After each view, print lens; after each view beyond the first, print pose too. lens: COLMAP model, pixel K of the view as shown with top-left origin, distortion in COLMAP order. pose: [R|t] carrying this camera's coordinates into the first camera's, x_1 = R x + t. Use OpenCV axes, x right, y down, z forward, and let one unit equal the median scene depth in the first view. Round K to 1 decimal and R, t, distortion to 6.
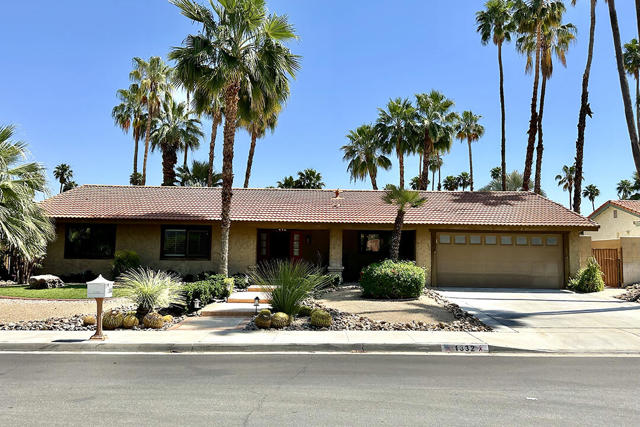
lens RADIAL K [[478.8, 0, 369.7], [0, 478.8, 216.1], [0, 0, 1]] dist [0.083503, 0.001566]
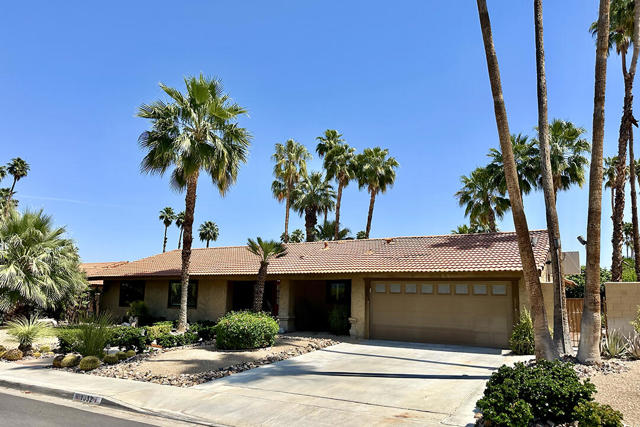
lens RADIAL K [[478.8, 0, 369.7], [0, 478.8, 216.1], [0, 0, 1]] dist [0.083503, 0.001566]
pose [[0.852099, -0.086795, -0.516134, 0.316431], [0.033453, 0.993169, -0.111786, 0.005915], [0.522311, 0.077986, 0.849182, 0.088748]]
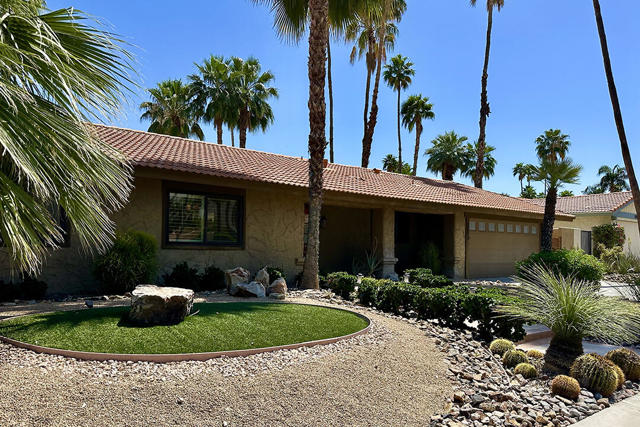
lens RADIAL K [[460.6, 0, 320.4], [0, 460.6, 225.0], [0, 0, 1]] dist [0.108540, 0.000904]
pose [[0.816531, 0.029676, 0.576539, -0.275887], [-0.053007, 0.998313, 0.023685, 0.019955], [-0.574863, -0.049900, 0.816727, 0.227104]]
